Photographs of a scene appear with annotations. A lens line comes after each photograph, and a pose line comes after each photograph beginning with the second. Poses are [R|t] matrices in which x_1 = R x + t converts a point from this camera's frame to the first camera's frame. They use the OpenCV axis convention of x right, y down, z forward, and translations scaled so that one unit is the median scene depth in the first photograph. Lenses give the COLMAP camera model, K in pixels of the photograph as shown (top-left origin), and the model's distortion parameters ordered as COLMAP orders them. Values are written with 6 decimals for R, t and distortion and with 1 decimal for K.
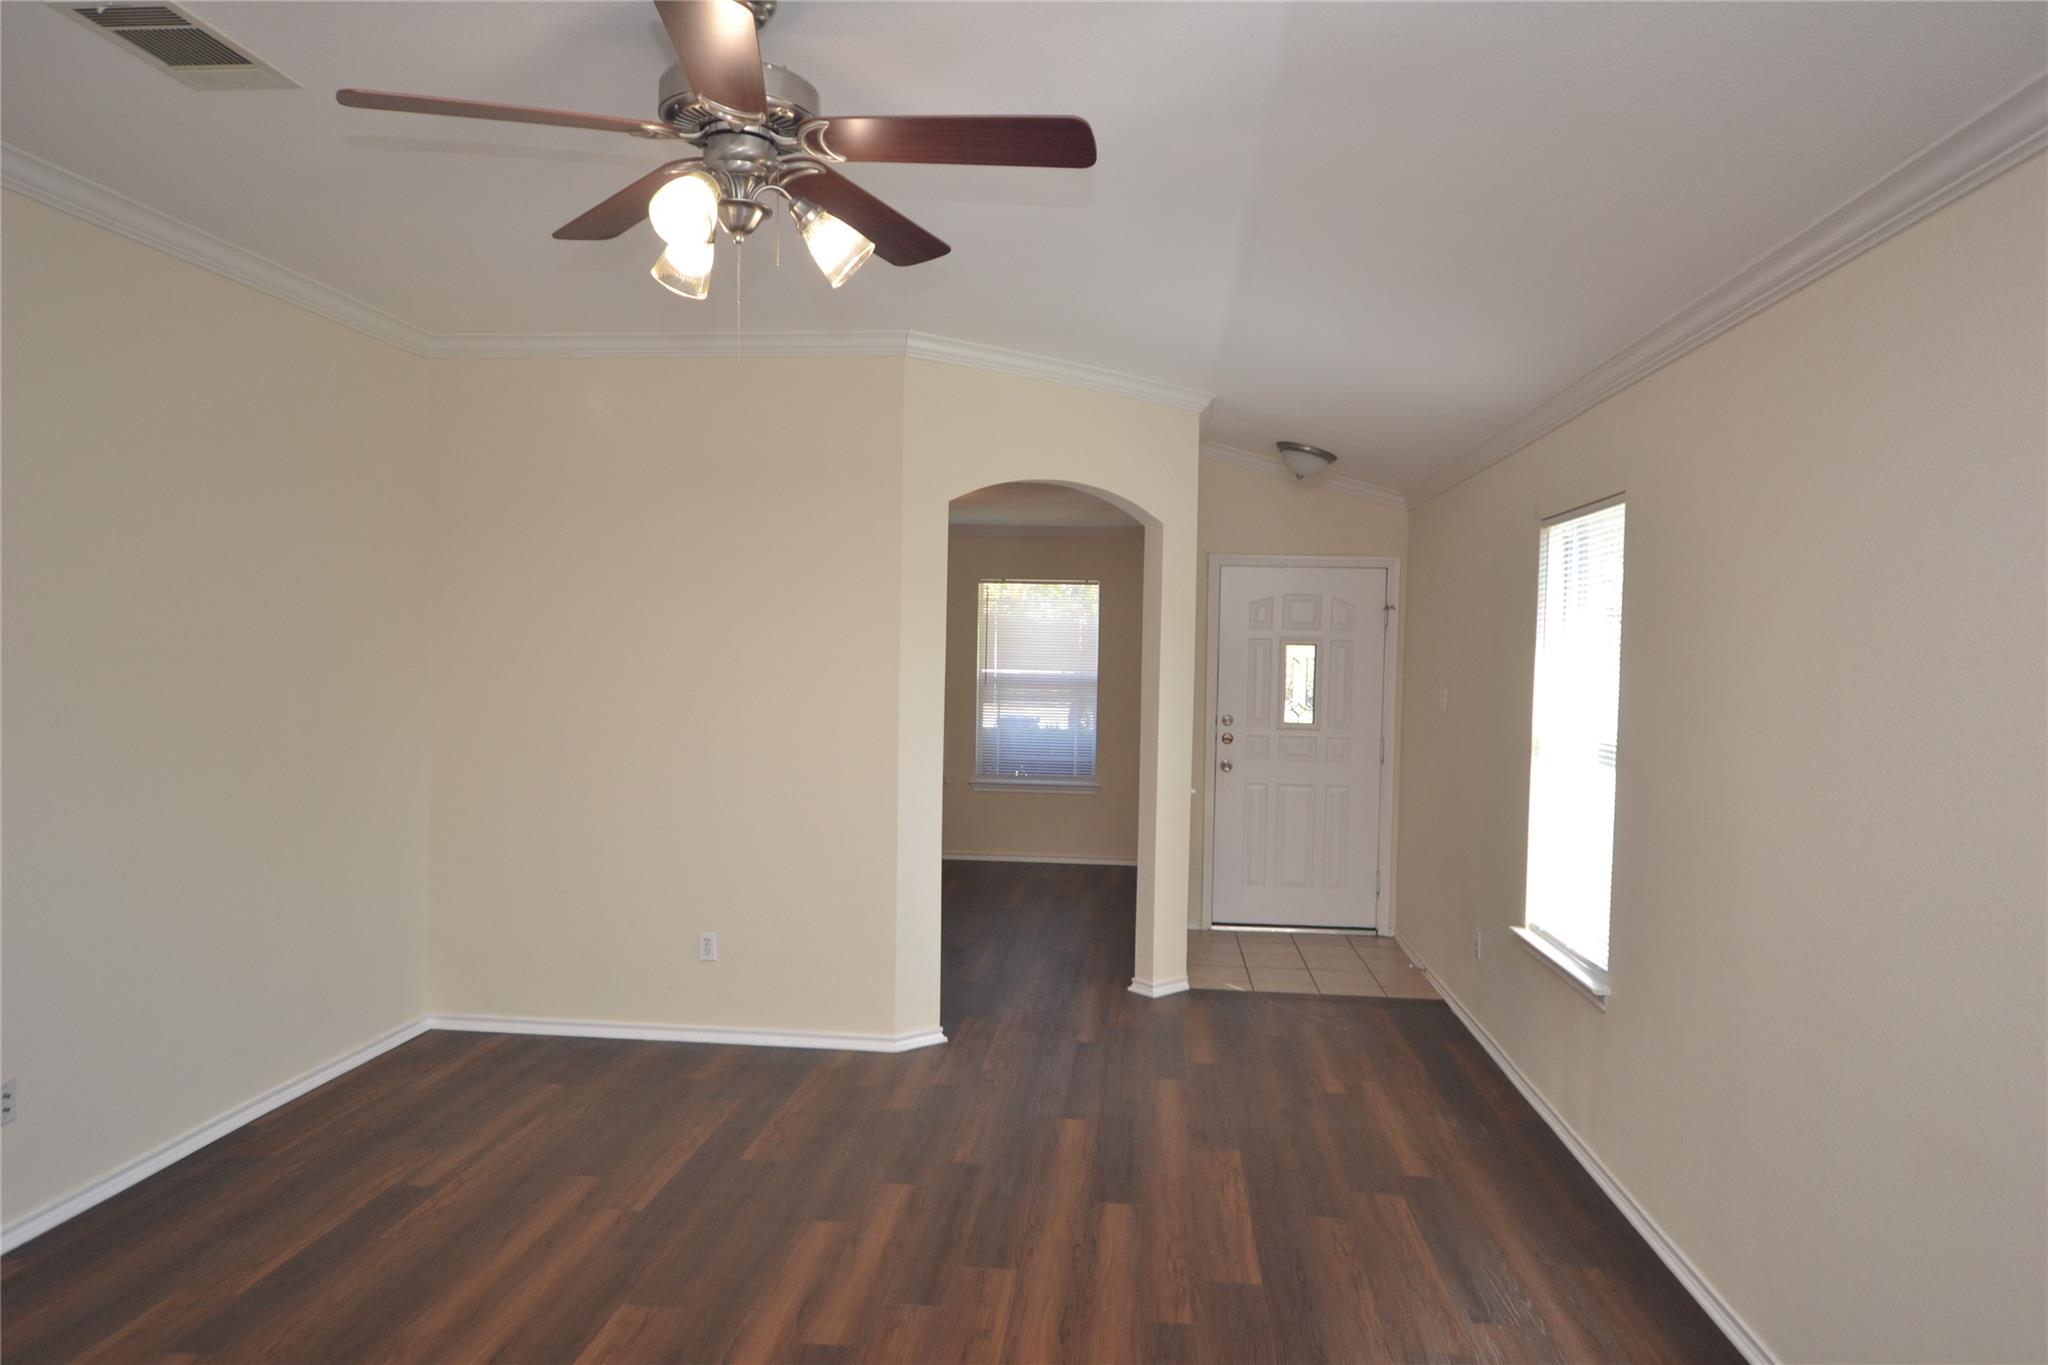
lens RADIAL K [[1407.2, 0, 1069.8], [0, 1407.2, 686.2], [0, 0, 1]] dist [-0.002750, 0.021400]
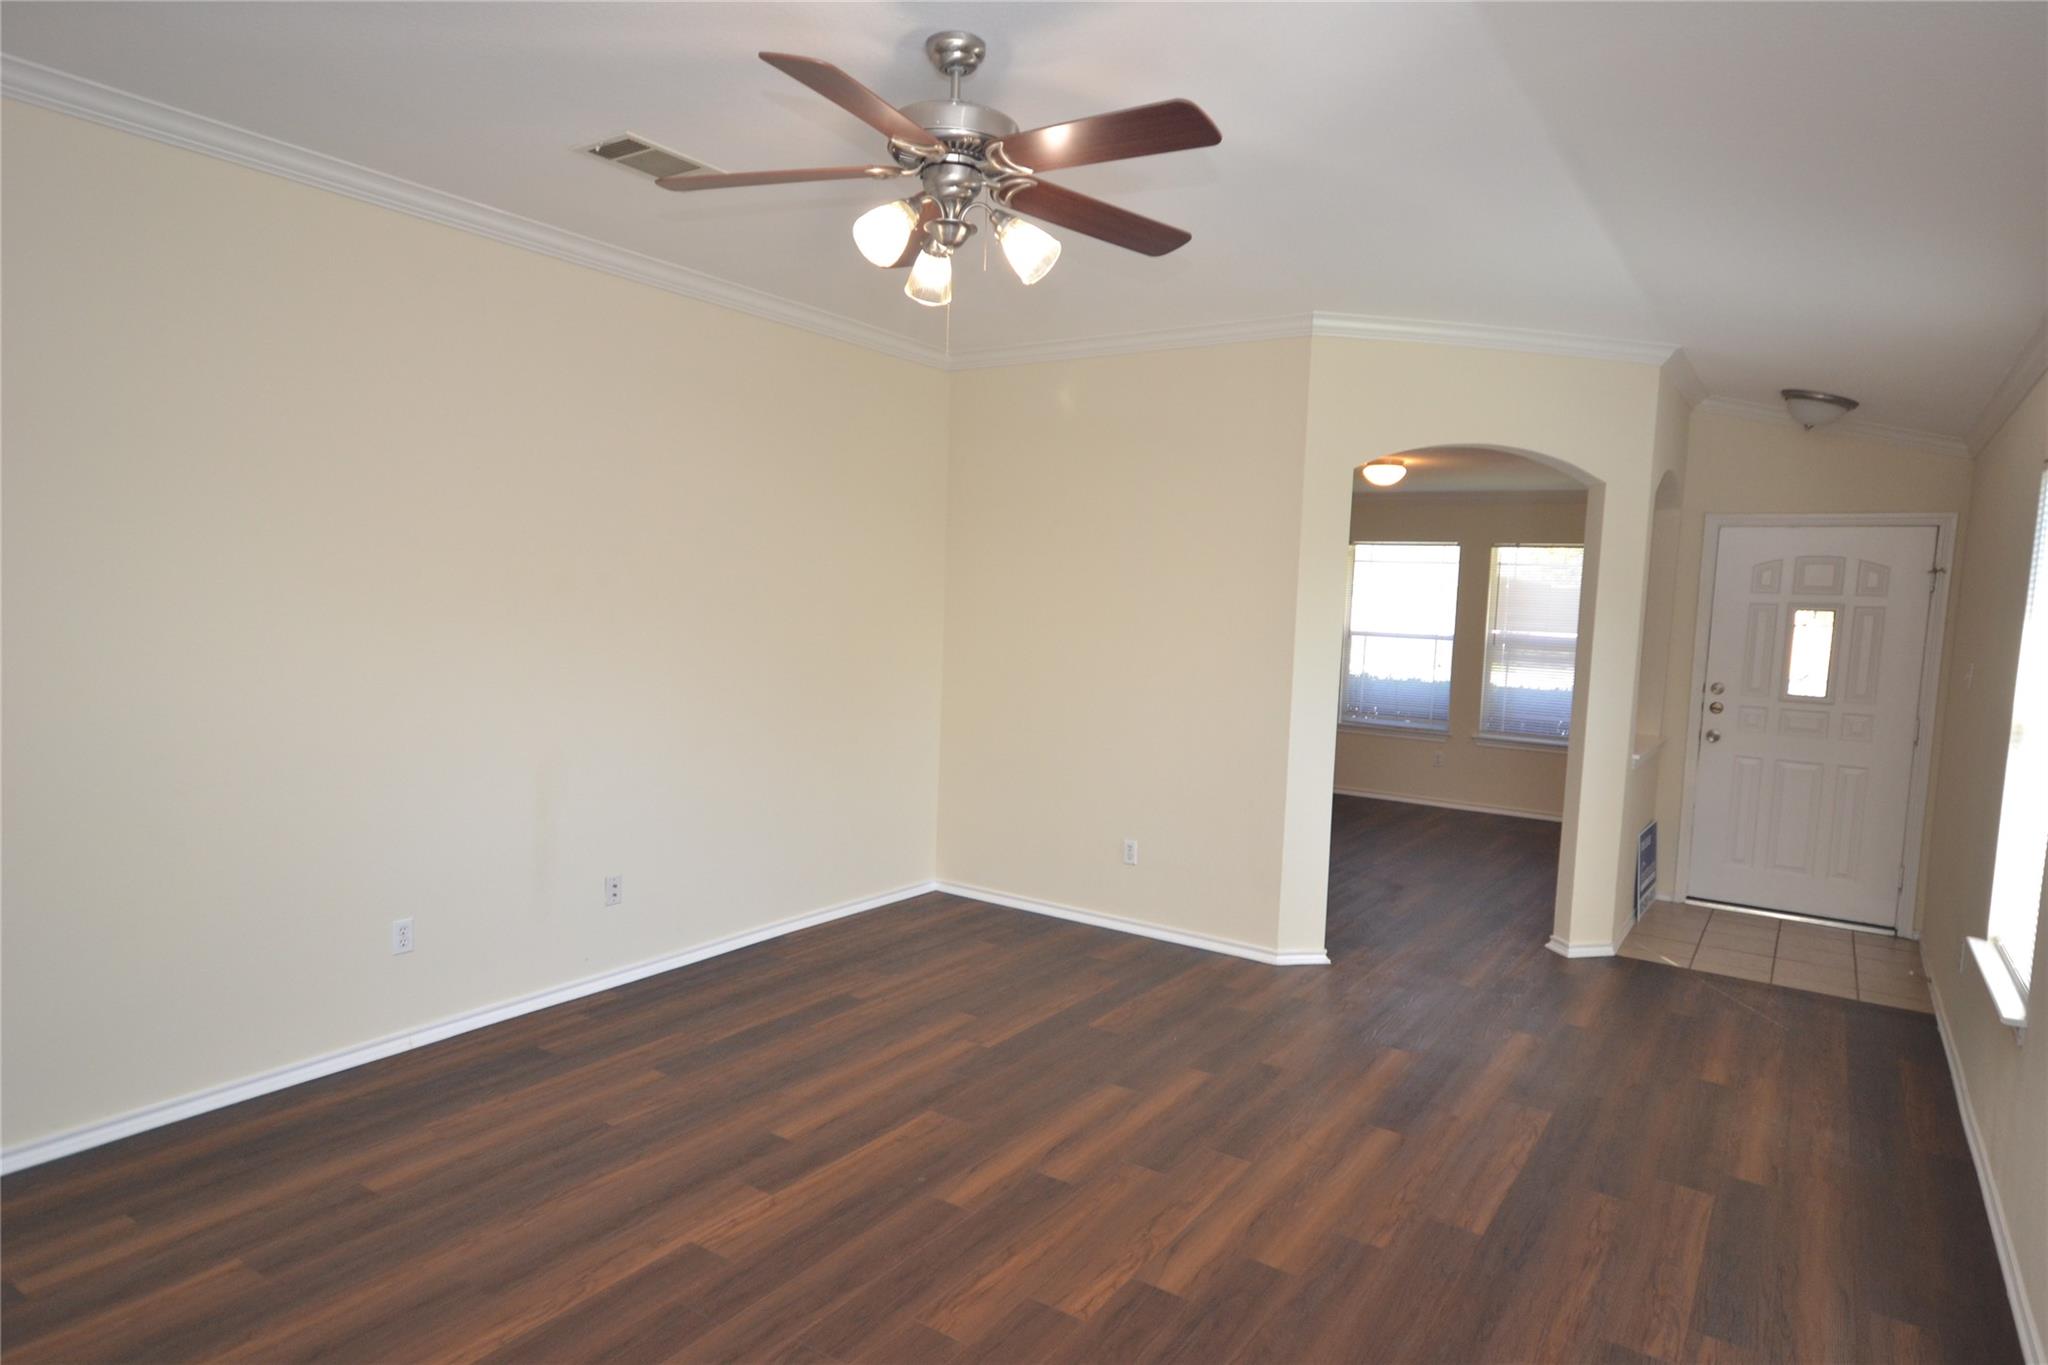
lens RADIAL K [[1236.8, 0, 1012.8], [0, 1236.8, 696.4], [0, 0, 1]] dist [0.008798, 0.007936]
pose [[0.867068, 0.054062, -0.495248, 0.165915], [-0.032792, 0.998132, 0.051547, 0.002386], [0.497109, -0.028454, 0.867221, 0.043793]]
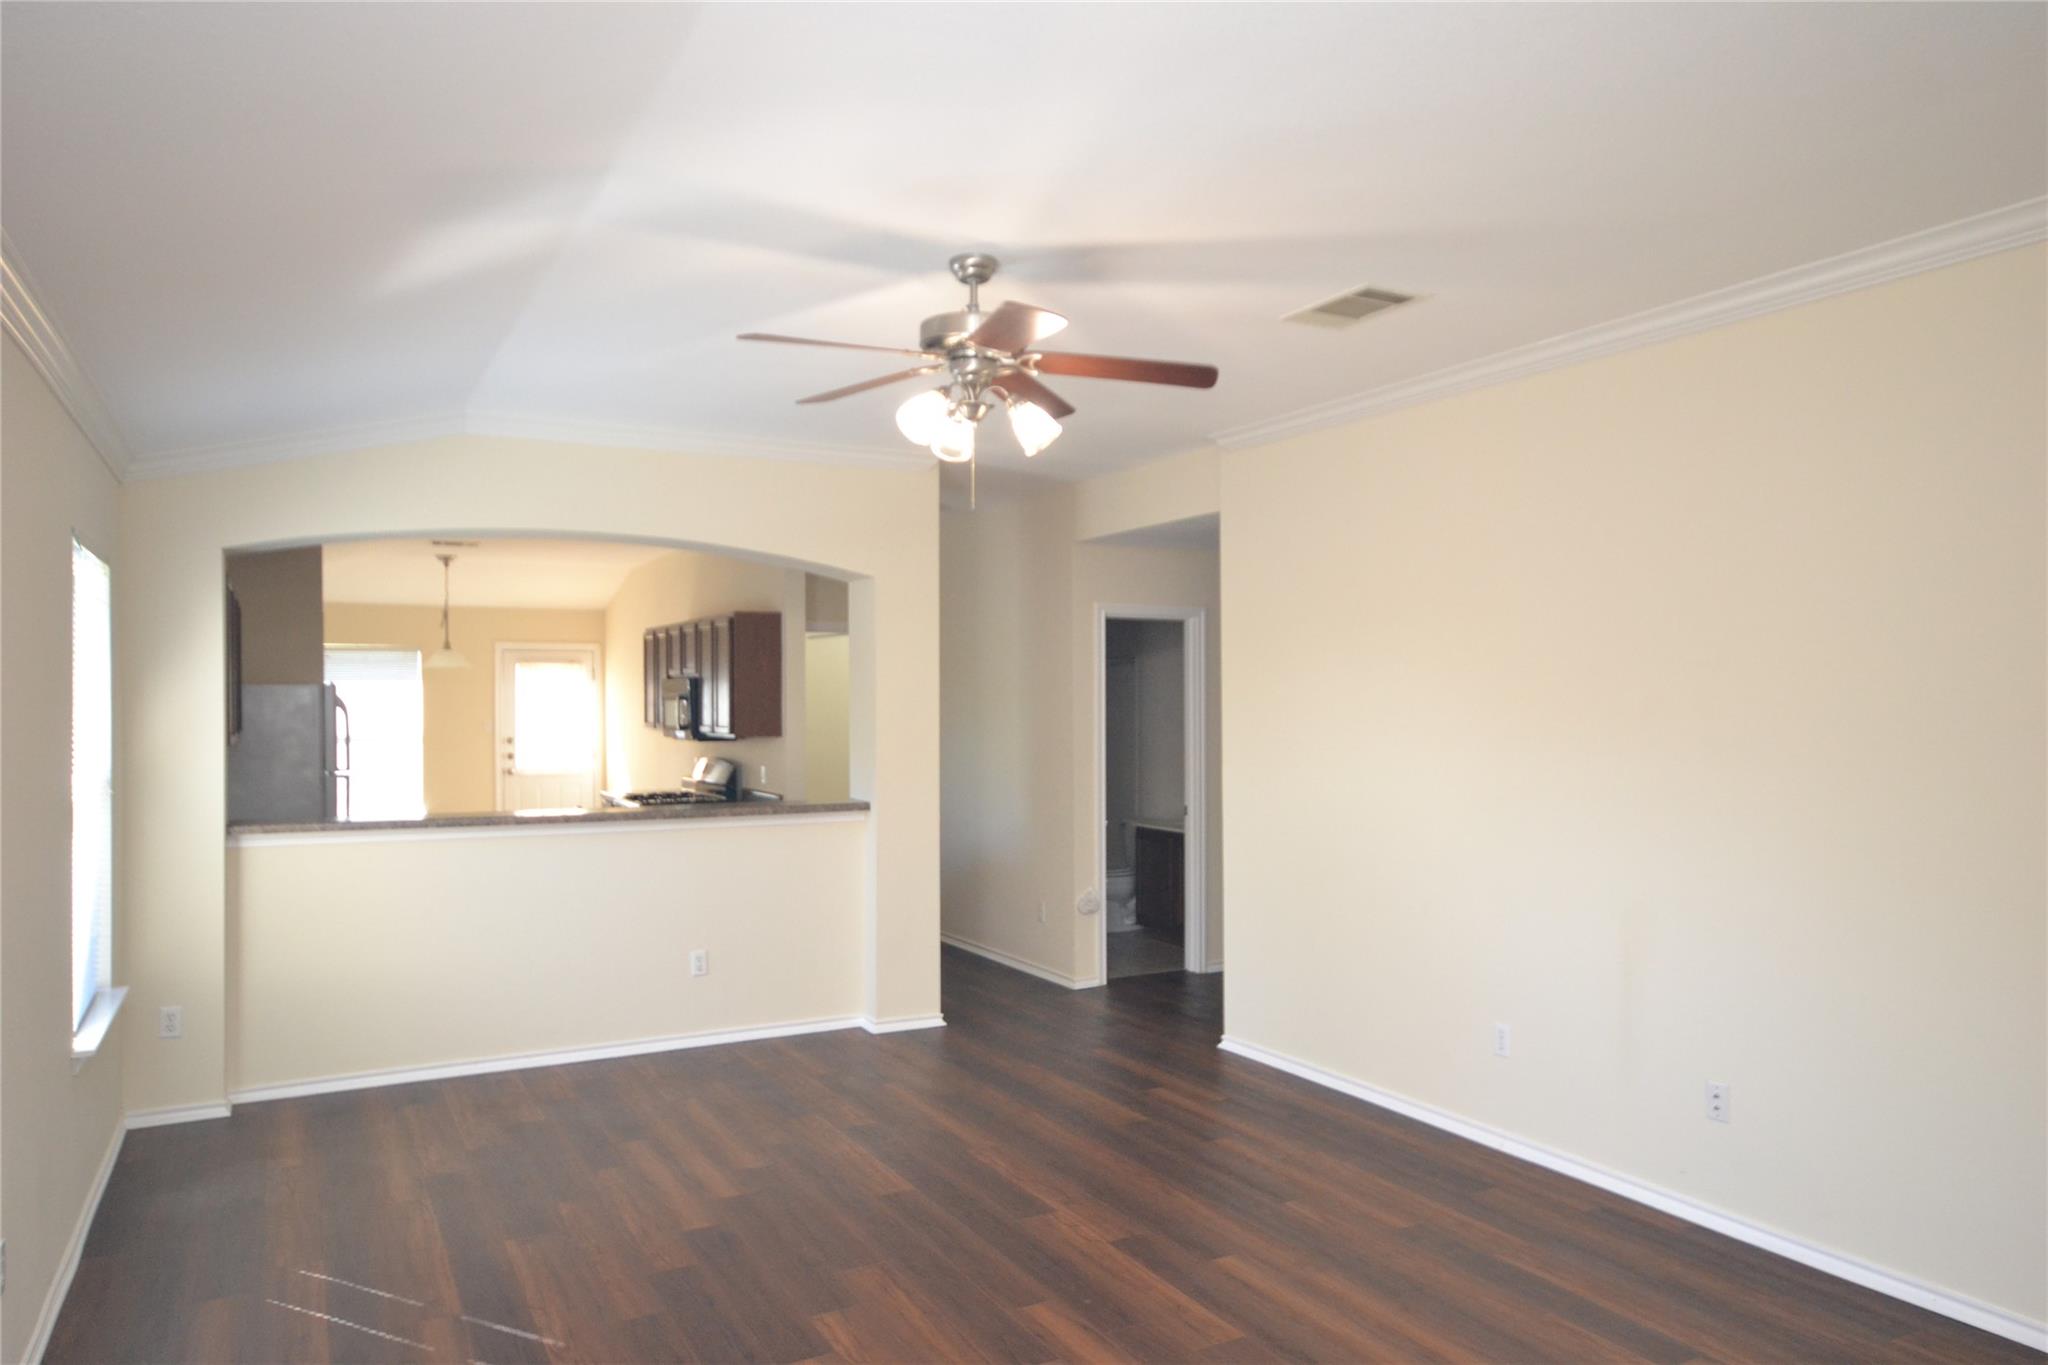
lens RADIAL K [[1407.2, 0, 1022.6], [0, 1407.2, 688.3], [0, 0, 1]] dist [-0.002750, 0.021400]
pose [[-0.853905, -0.016655, -0.520162, 0.221276], [-0.026873, 0.999565, 0.012110, -0.030178], [0.519734, 0.024319, -0.853982, 1.062473]]
